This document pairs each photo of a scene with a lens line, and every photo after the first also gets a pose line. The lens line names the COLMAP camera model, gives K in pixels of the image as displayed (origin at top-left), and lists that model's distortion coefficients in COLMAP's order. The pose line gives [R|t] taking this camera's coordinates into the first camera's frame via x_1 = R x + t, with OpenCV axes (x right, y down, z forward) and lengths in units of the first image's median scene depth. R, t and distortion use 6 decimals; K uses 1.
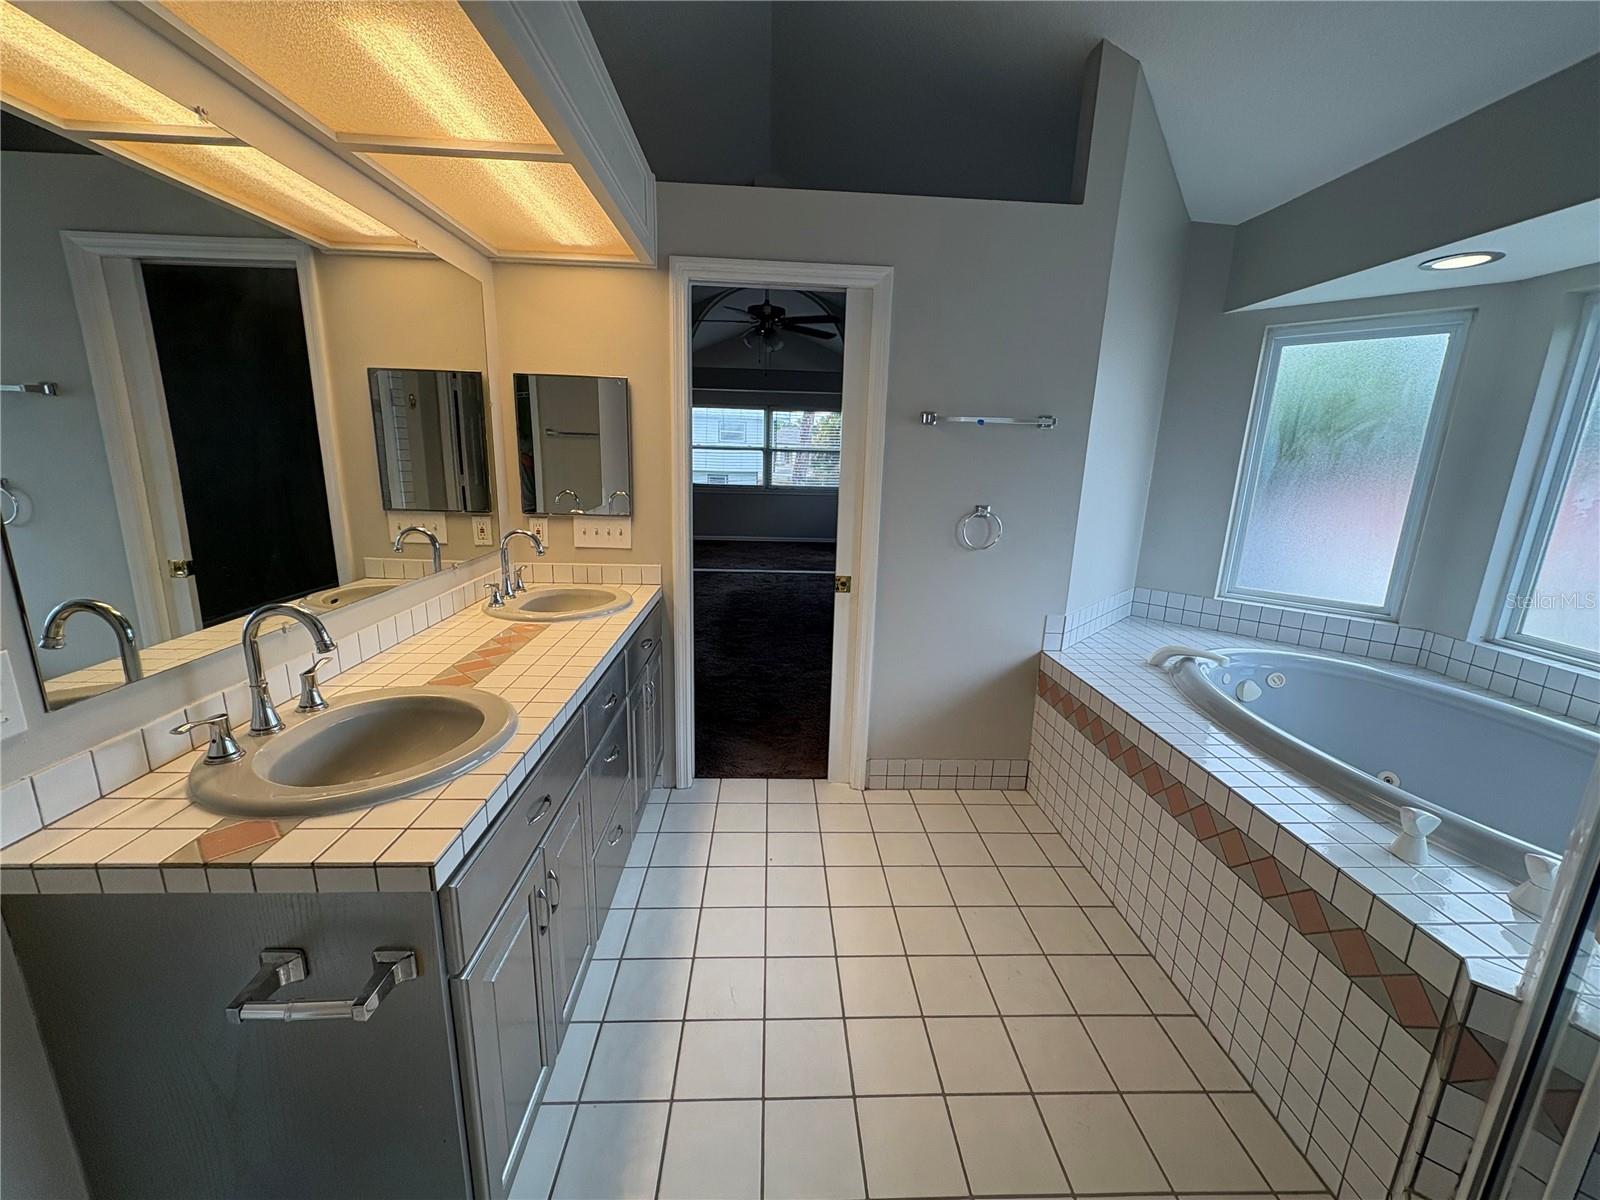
lens RADIAL K [[635.1, 0, 798.9], [0, 635.1, 598.6], [0, 0, 1]] dist [0.000079, 0.000287]
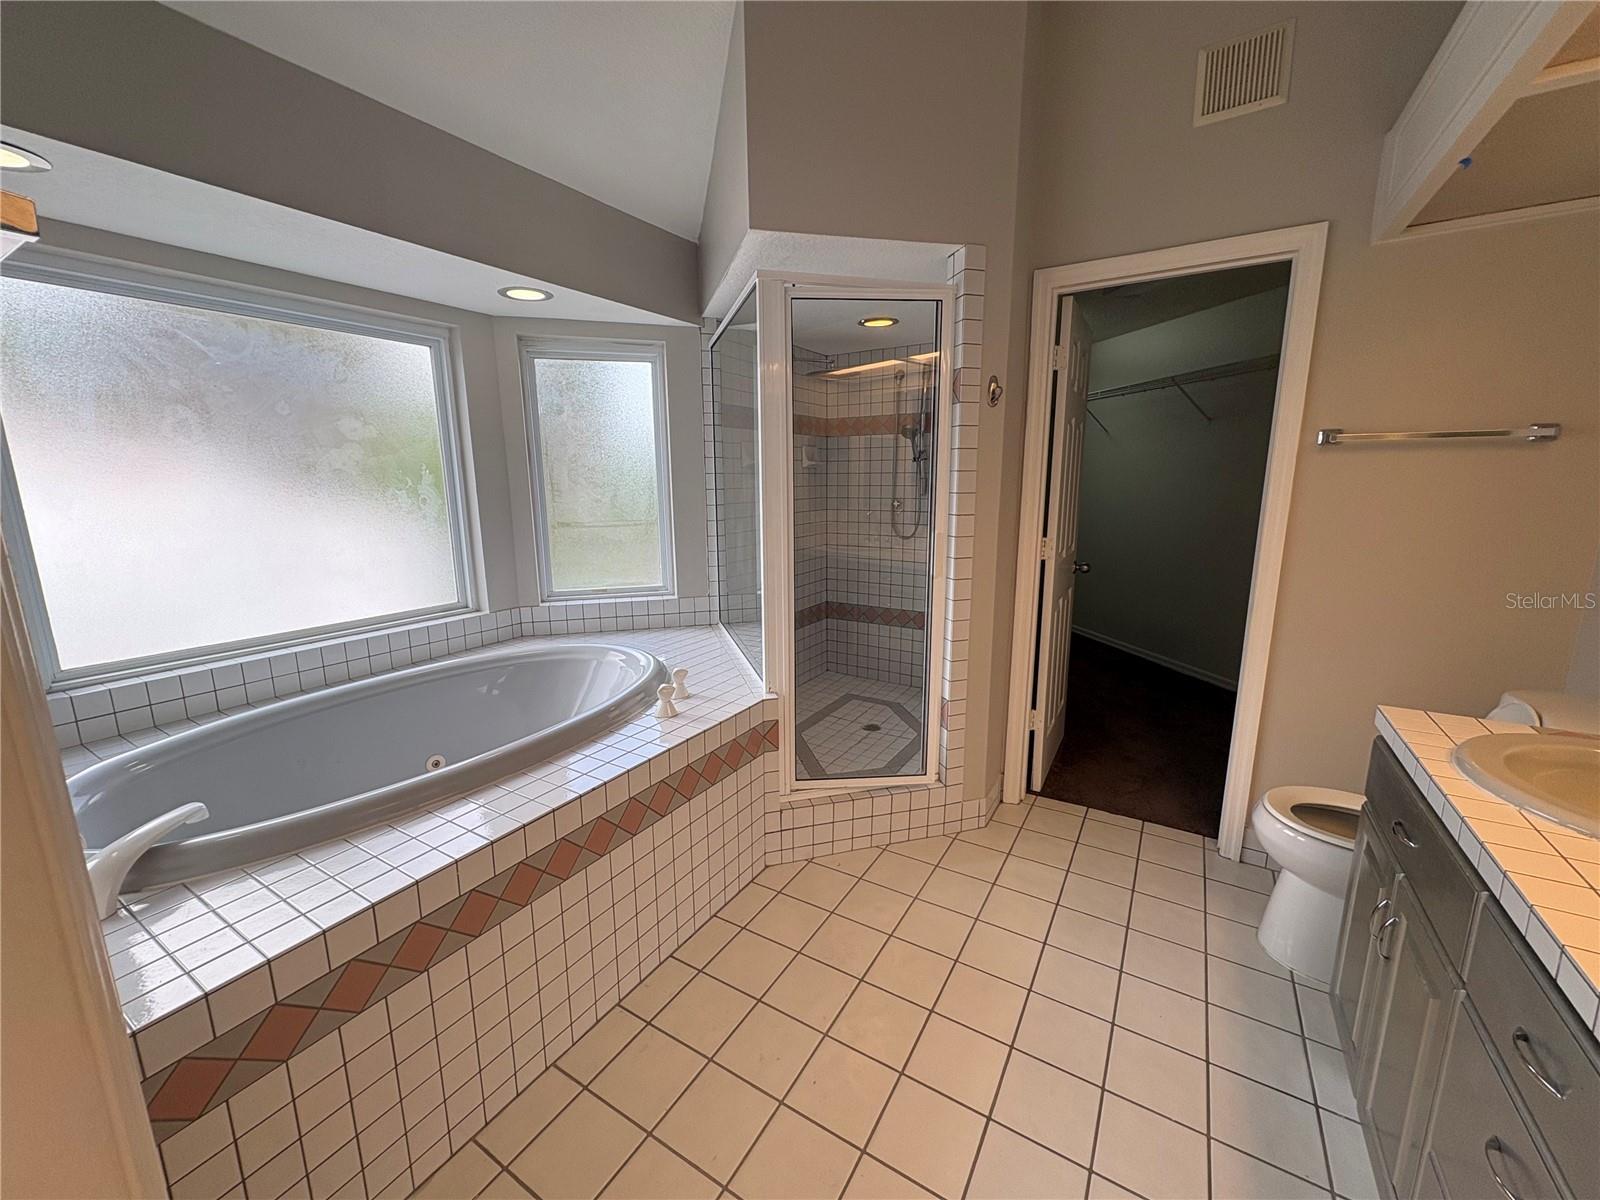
lens RADIAL K [[635.1, 0, 801.5], [0, 635.1, 599.8], [0, 0, 1]] dist [0.000079, 0.000287]
pose [[-0.824830, -0.131740, 0.549818, -0.078599], [0.106024, 0.919180, 0.379299, -0.278589], [-0.555350, 0.371151, -0.744199, 1.254604]]
